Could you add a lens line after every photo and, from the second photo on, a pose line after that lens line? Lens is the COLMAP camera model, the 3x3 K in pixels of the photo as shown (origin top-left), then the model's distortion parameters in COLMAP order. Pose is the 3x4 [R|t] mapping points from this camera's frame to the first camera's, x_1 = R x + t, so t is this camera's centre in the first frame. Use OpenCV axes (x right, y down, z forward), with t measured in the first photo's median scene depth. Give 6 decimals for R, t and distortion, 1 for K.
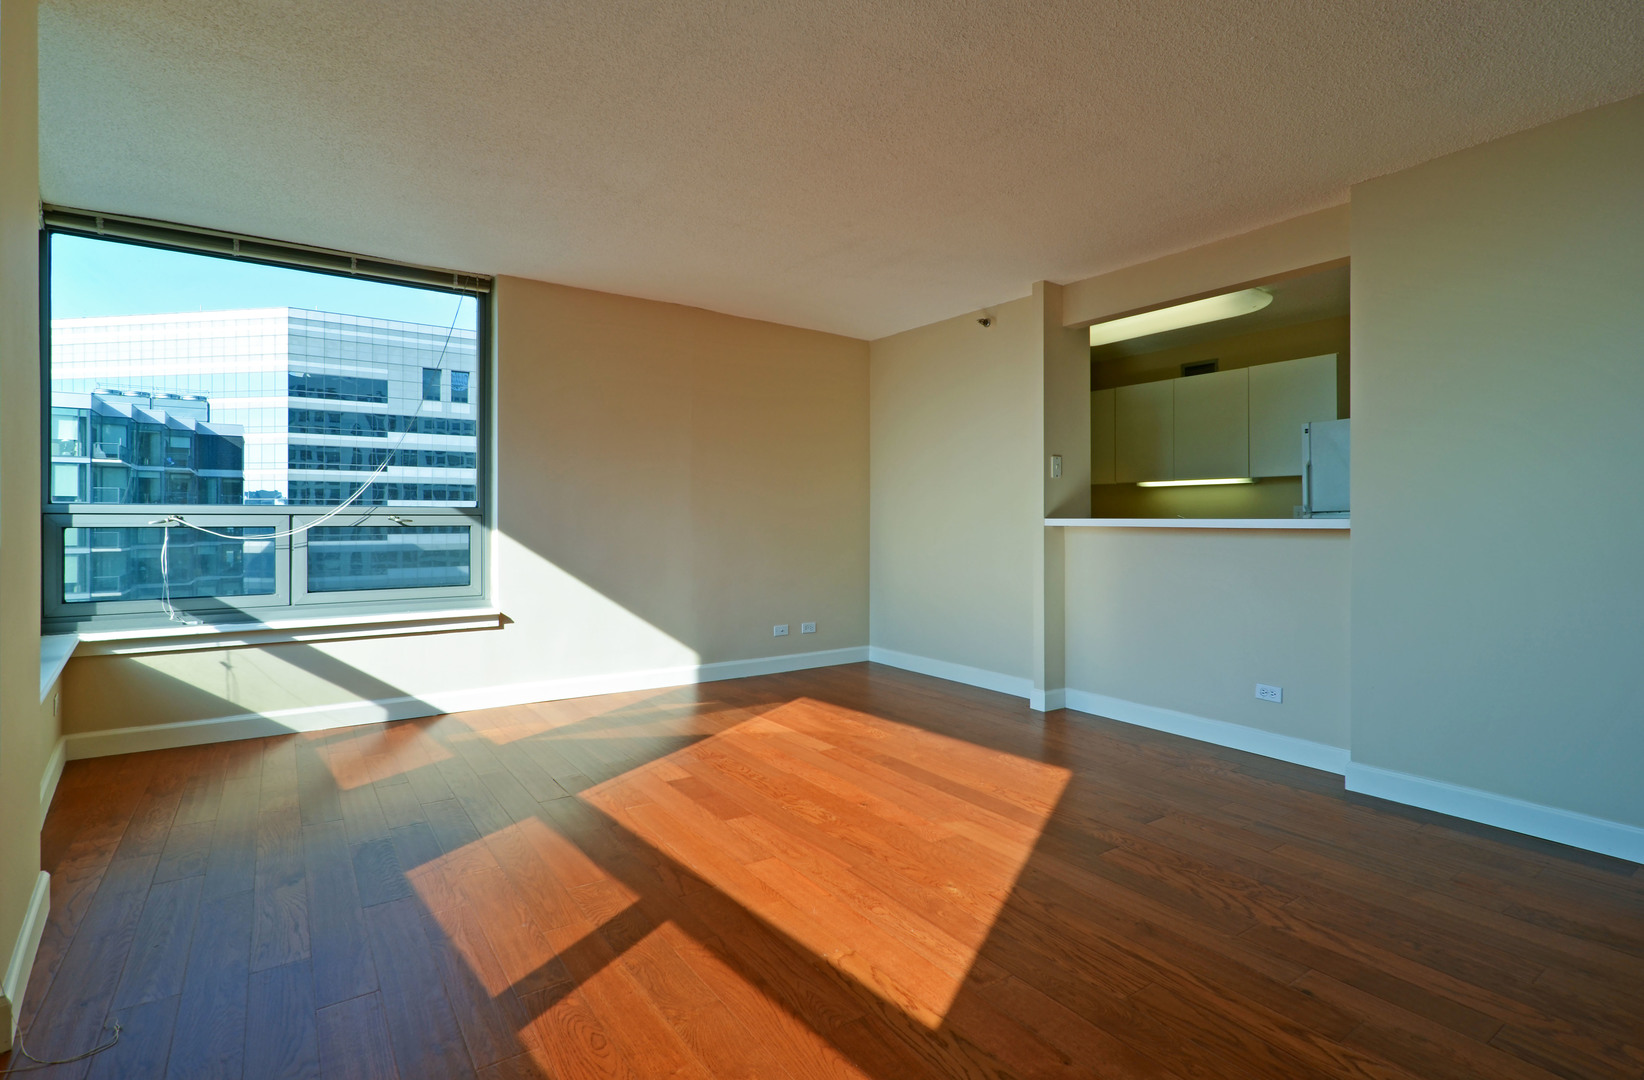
lens RADIAL K [[782.3, 0, 826.1], [0, 782.3, 520.9], [0, 0, 1]] dist [-0.003793, -0.000409]
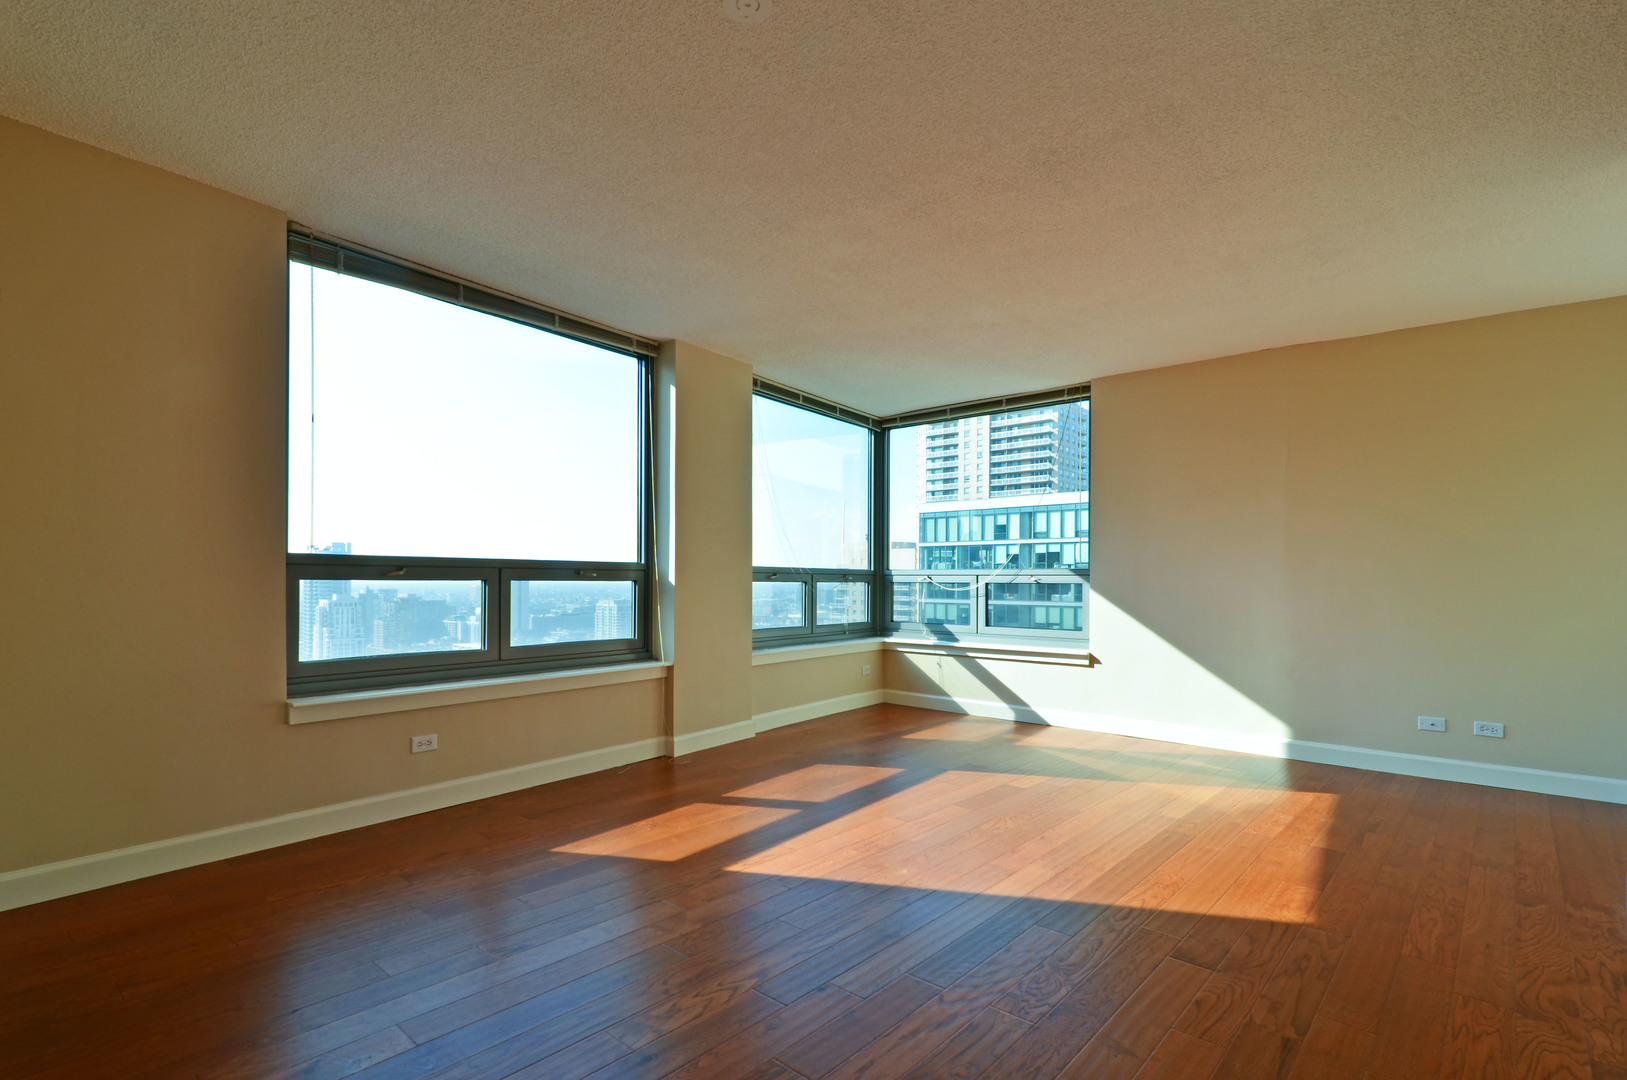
lens RADIAL K [[786.5, 0, 815.1], [0, 786.5, 580.6], [0, 0, 1]] dist [0.002277, 0.000554]
pose [[0.240843, 0.002116, -0.970562, 0.847342], [-0.006929, 0.999976, 0.000461, 0.005239], [0.970539, 0.006614, 0.240851, 0.350655]]
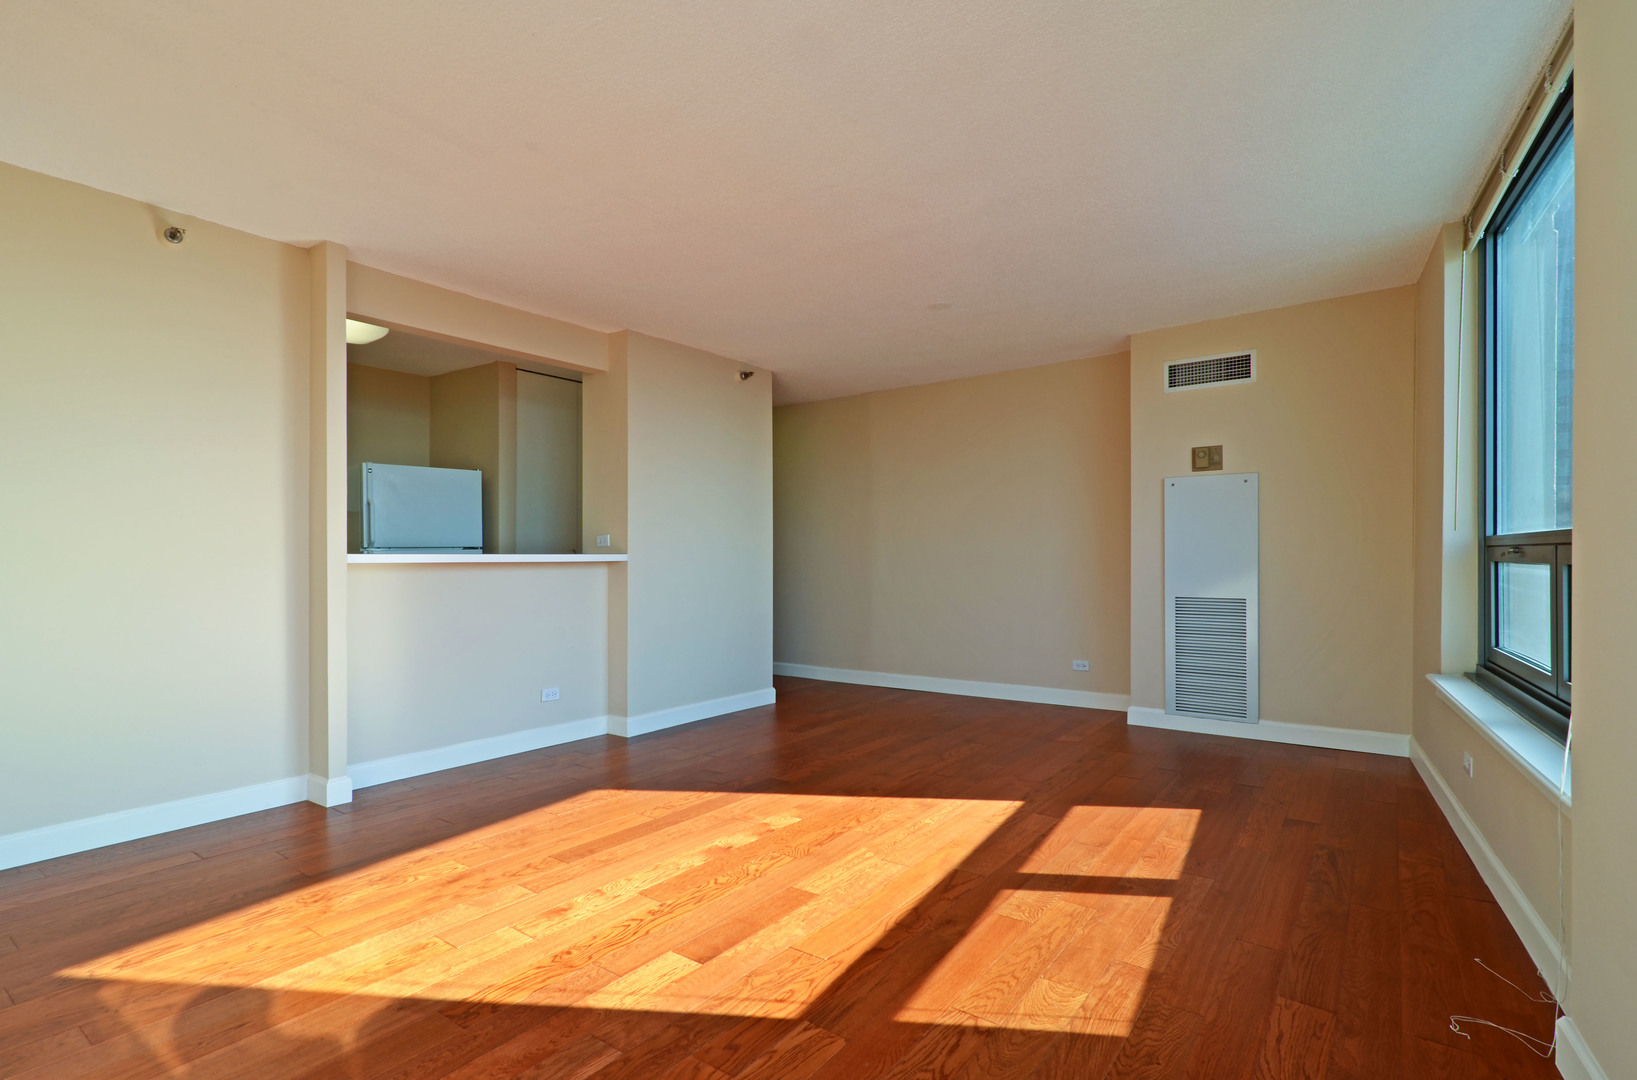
lens RADIAL K [[797.9, 0, 822.5], [0, 797.9, 549.3], [0, 0, 1]] dist [-0.000587, -0.000010]
pose [[-0.327254, 0.005819, 0.944919, -0.757991], [0.005465, 0.999976, -0.004265, -0.002123], [-0.944921, 0.003768, -0.327278, 0.992023]]
